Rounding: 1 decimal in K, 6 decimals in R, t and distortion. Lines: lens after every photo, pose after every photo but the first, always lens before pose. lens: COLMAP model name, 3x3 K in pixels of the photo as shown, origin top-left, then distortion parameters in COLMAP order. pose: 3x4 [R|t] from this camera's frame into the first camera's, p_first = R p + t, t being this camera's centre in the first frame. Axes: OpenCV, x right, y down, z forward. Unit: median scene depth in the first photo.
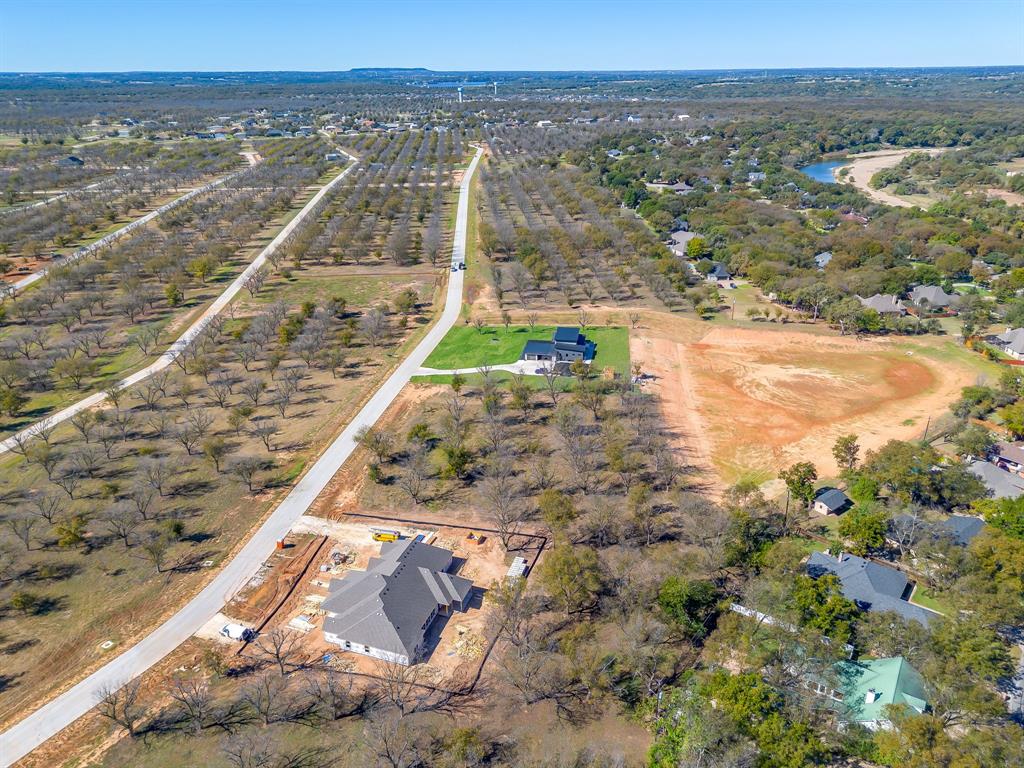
lens RADIAL K [[721.5, 0, 512.0], [0, 721.5, 384.0], [0, 0, 1]] dist [0.070621, -0.067115]
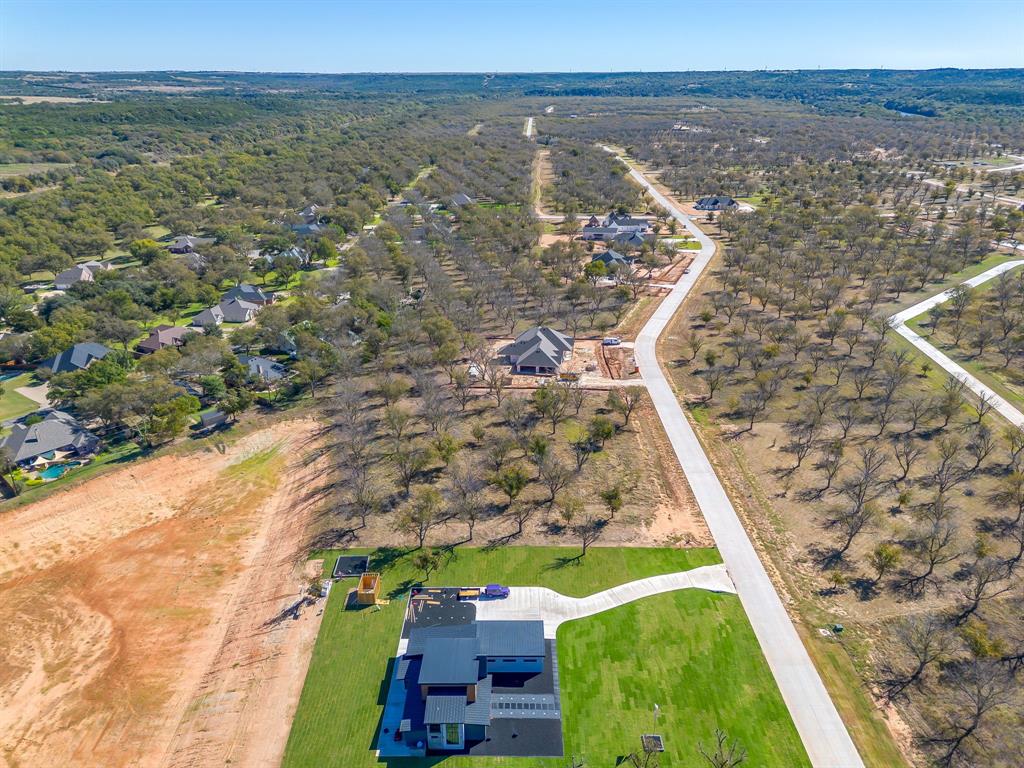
lens RADIAL K [[721.5, 0, 512.0], [0, 721.5, 384.0], [0, 0, 1]] dist [0.070621, -0.067115]
pose [[-0.985371, 0.075852, -0.152611, 0.099517], [-0.057777, 0.693771, 0.717875, -0.508431], [0.160329, 0.716190, -0.679239, 1.269625]]
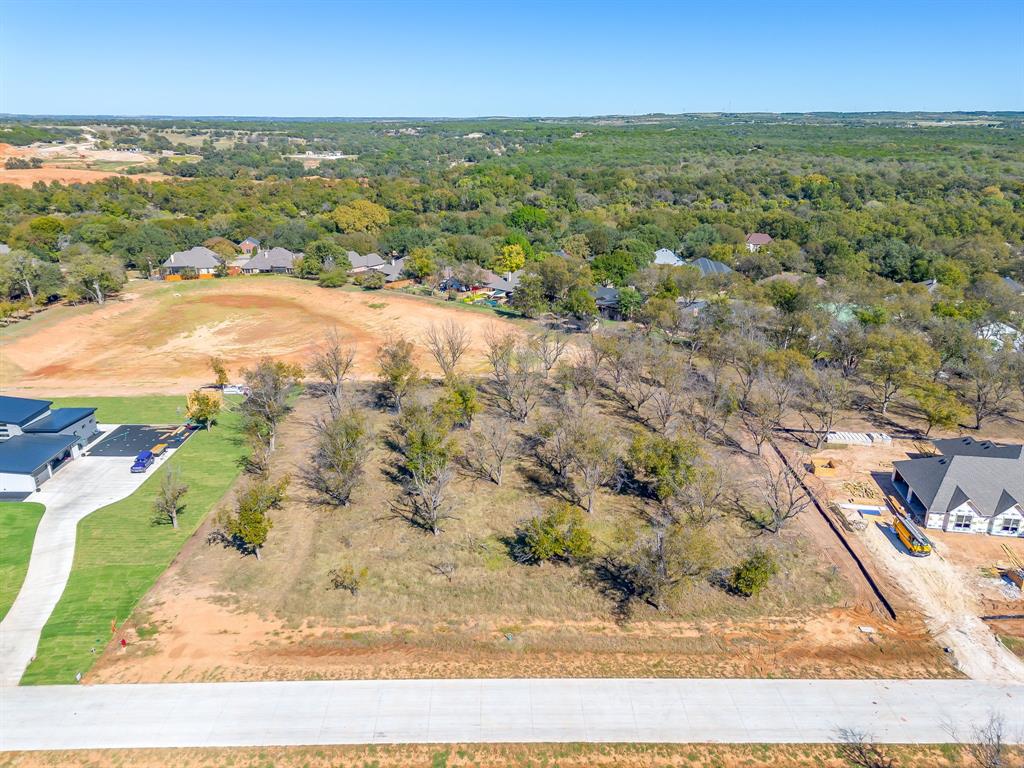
lens RADIAL K [[721.5, 0, 512.0], [0, 721.5, 384.0], [0, 0, 1]] dist [0.070621, -0.067115]
pose [[-0.175835, -0.328529, 0.927982, -0.386340], [0.388964, 0.842778, 0.372066, -0.134307], [-0.904317, 0.426373, -0.020404, 0.804779]]
